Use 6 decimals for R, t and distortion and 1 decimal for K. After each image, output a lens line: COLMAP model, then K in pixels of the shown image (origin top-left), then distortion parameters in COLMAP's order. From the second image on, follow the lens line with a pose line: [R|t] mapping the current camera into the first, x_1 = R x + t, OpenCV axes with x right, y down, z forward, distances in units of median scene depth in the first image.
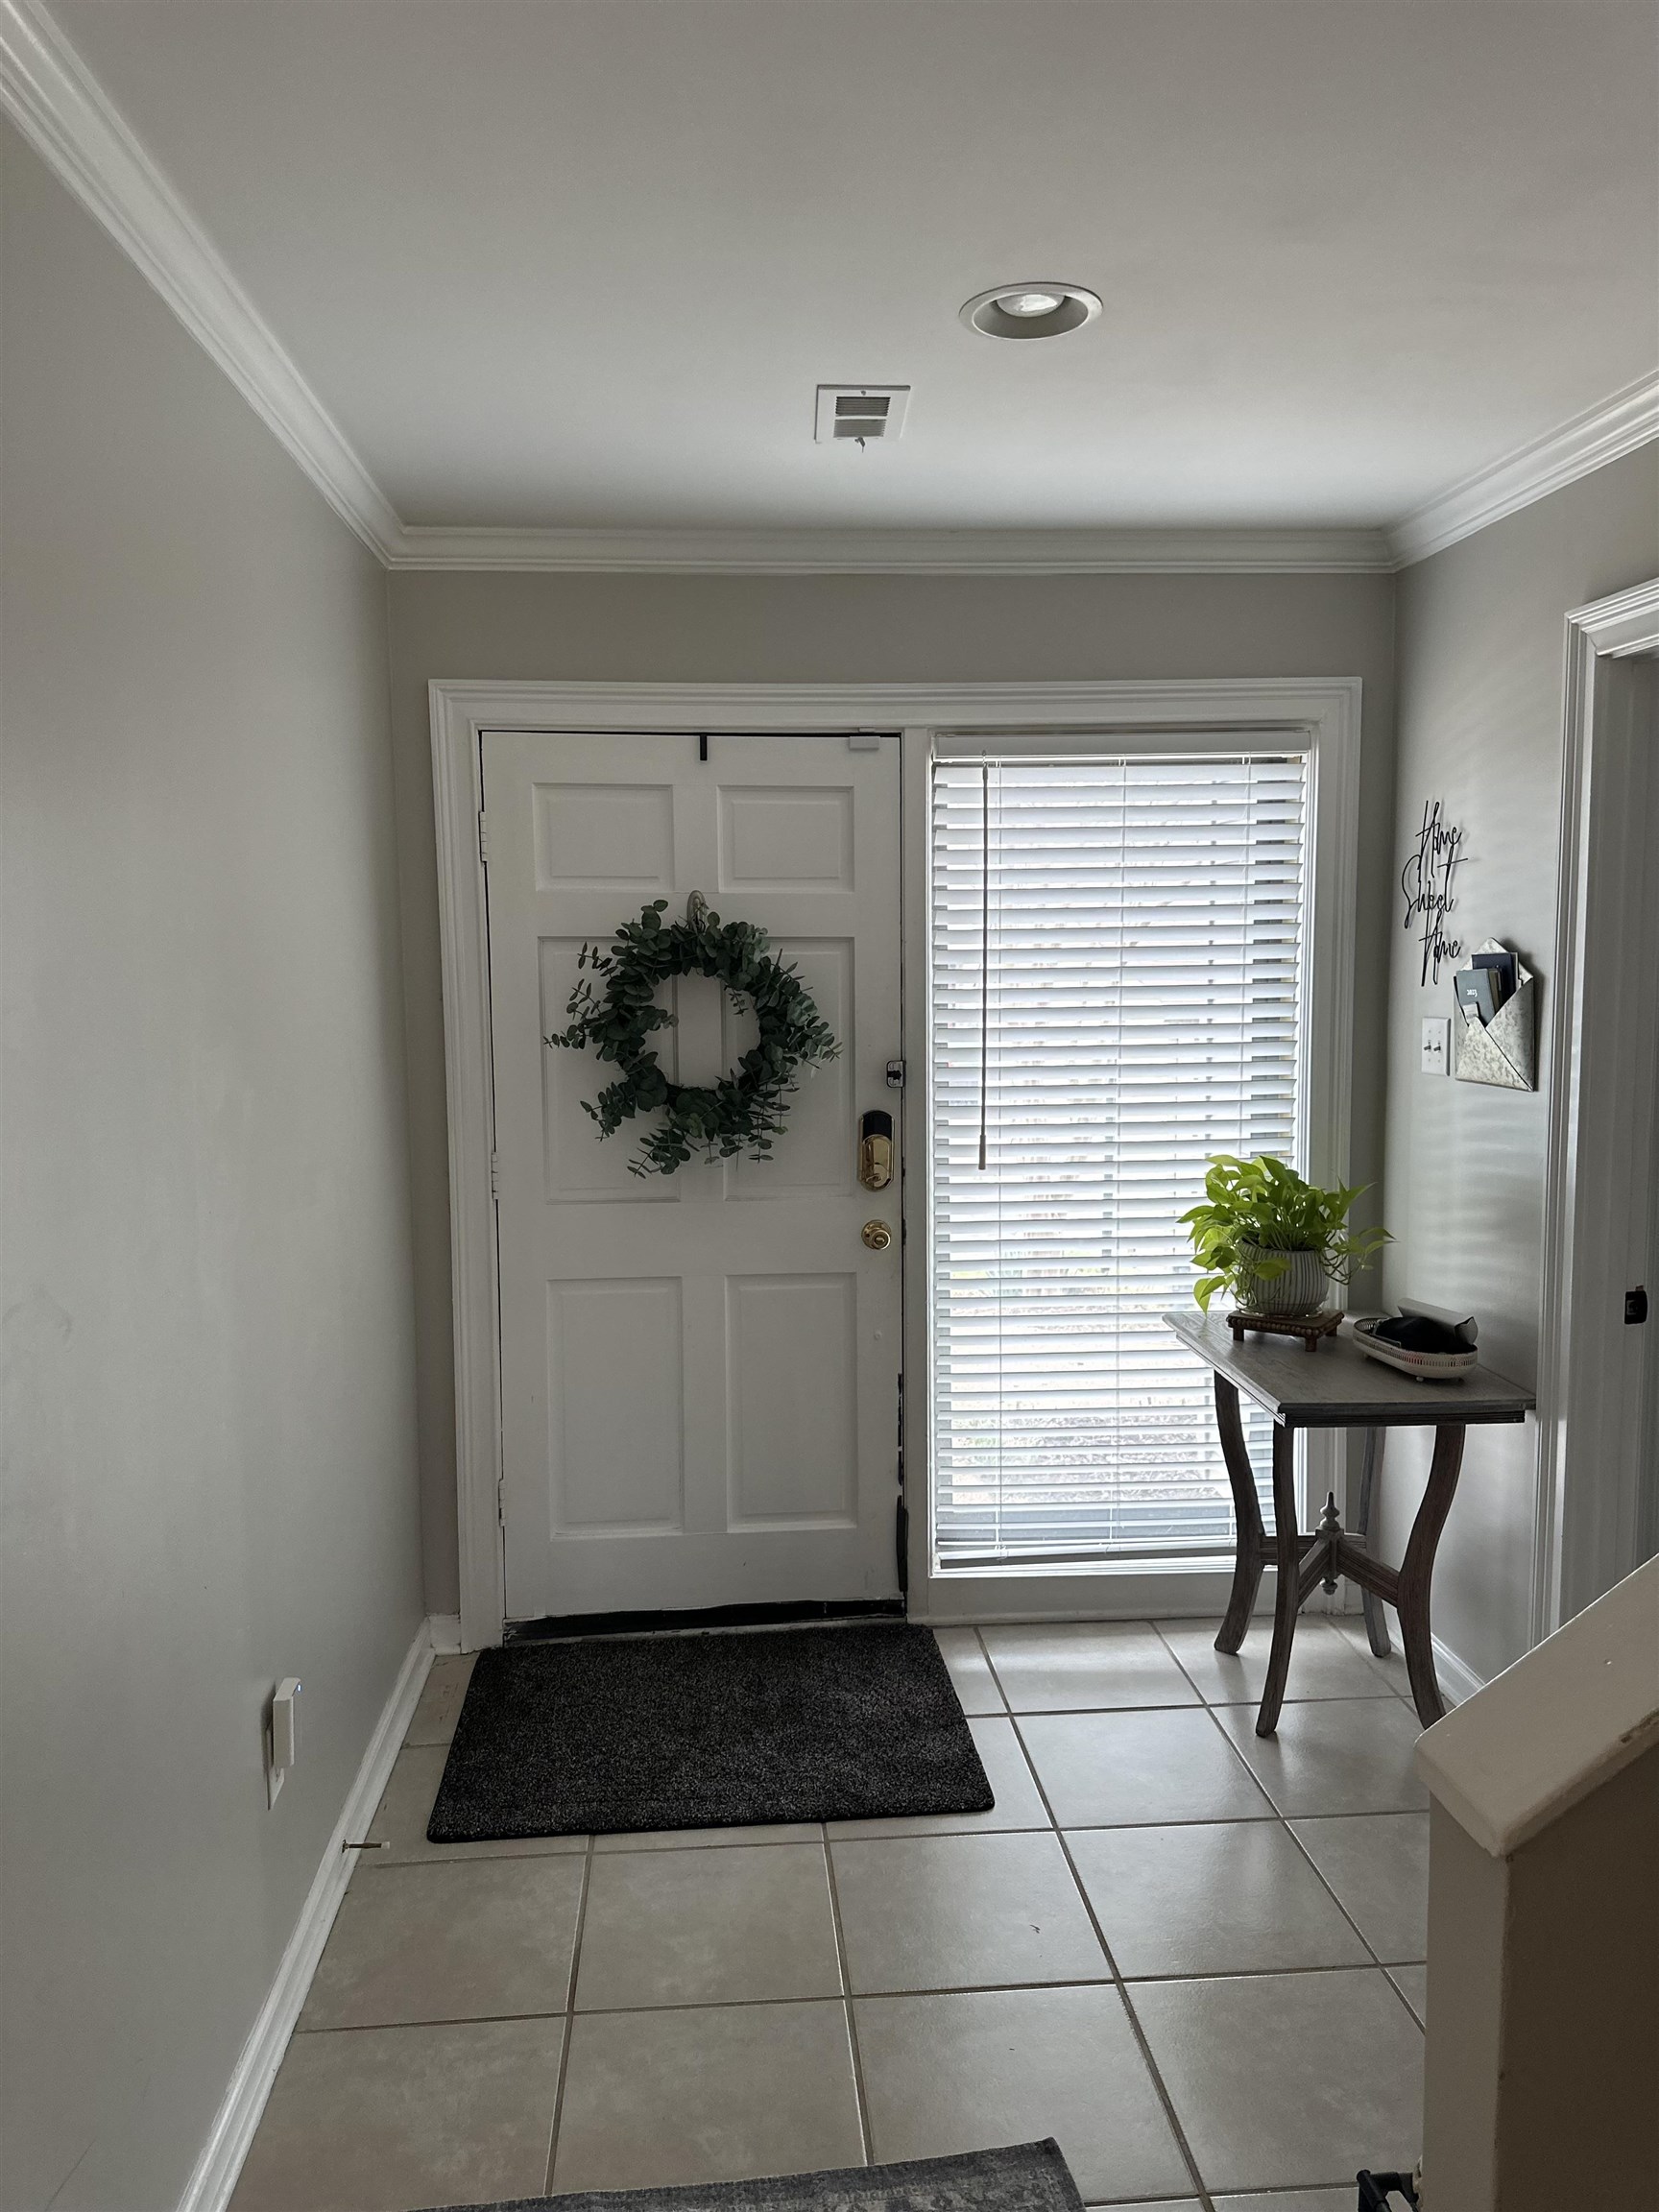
lens RADIAL K [[1535.3, 0, 834.6], [0, 1535.3, 1112.9], [0, 0, 1]] dist [0.158946, -0.268515]
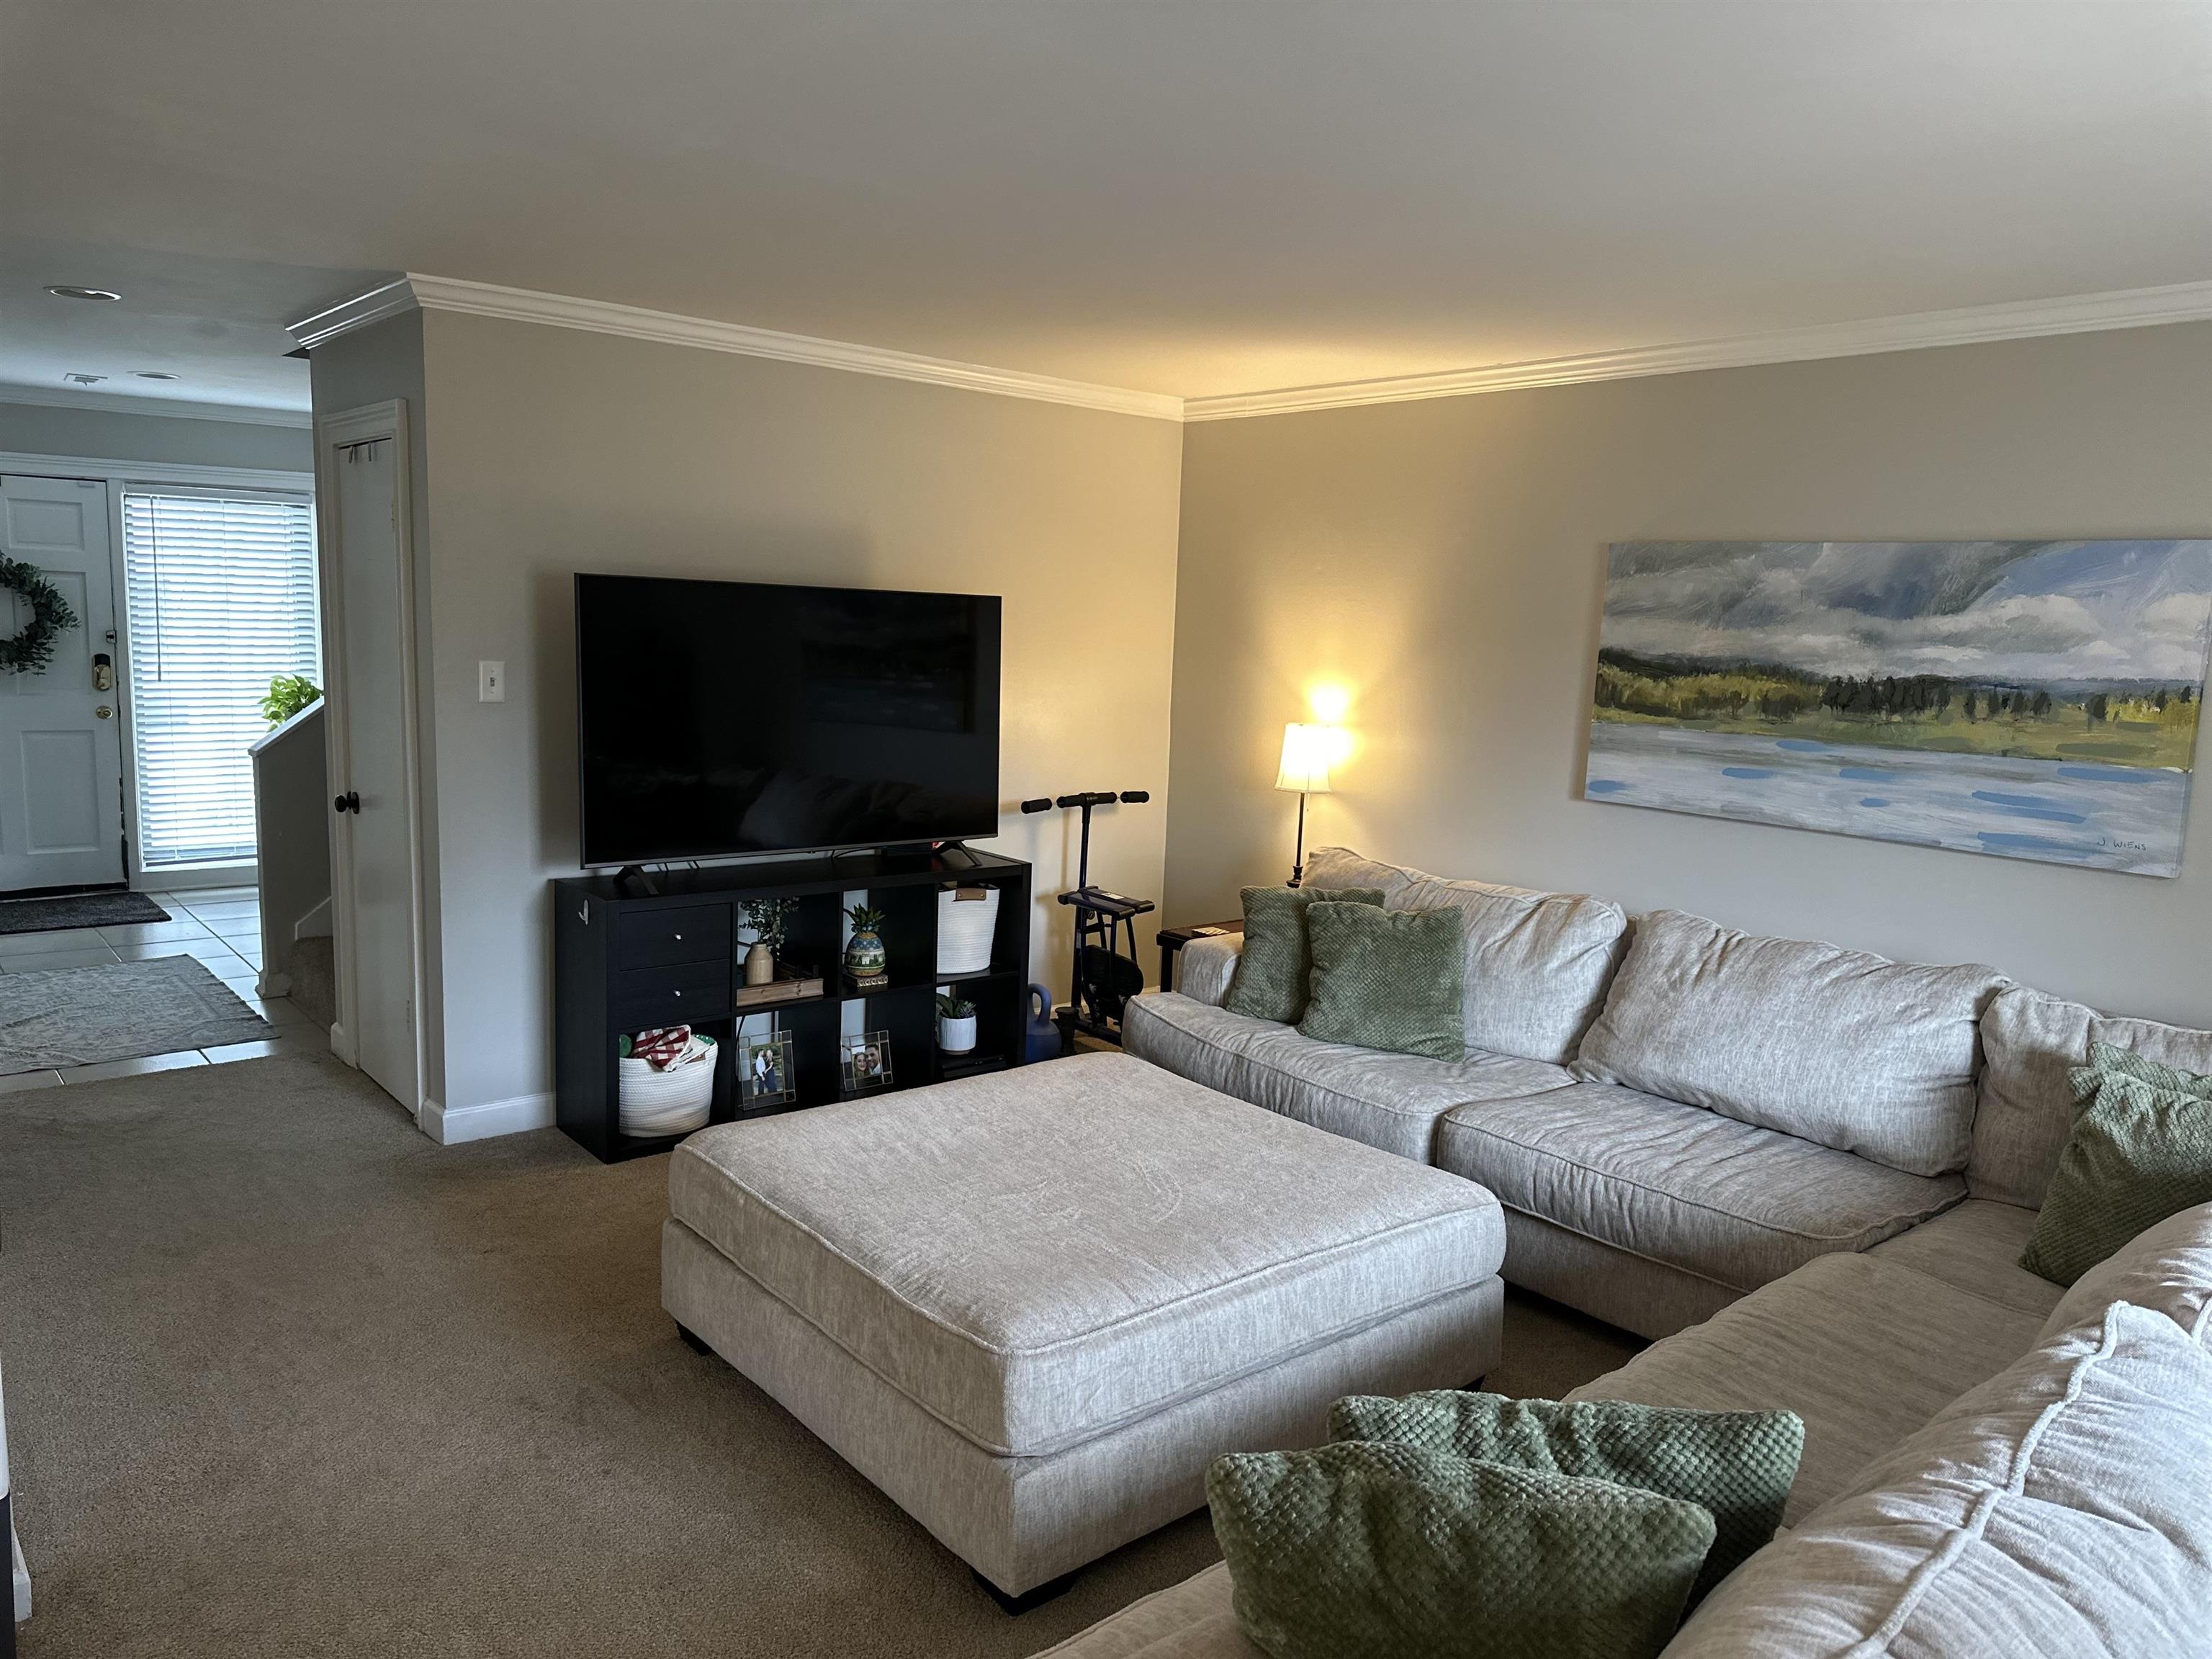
lens RADIAL K [[1525.9, 0, 1106.0], [0, 1525.9, 829.5], [0, 0, 1]] dist [-0.018873, -0.000191]
pose [[0.804545, -0.046541, 0.592065, -0.106878], [0.022589, 0.998601, 0.047802, 0.175491], [-0.593462, -0.025085, 0.804471, -1.551755]]
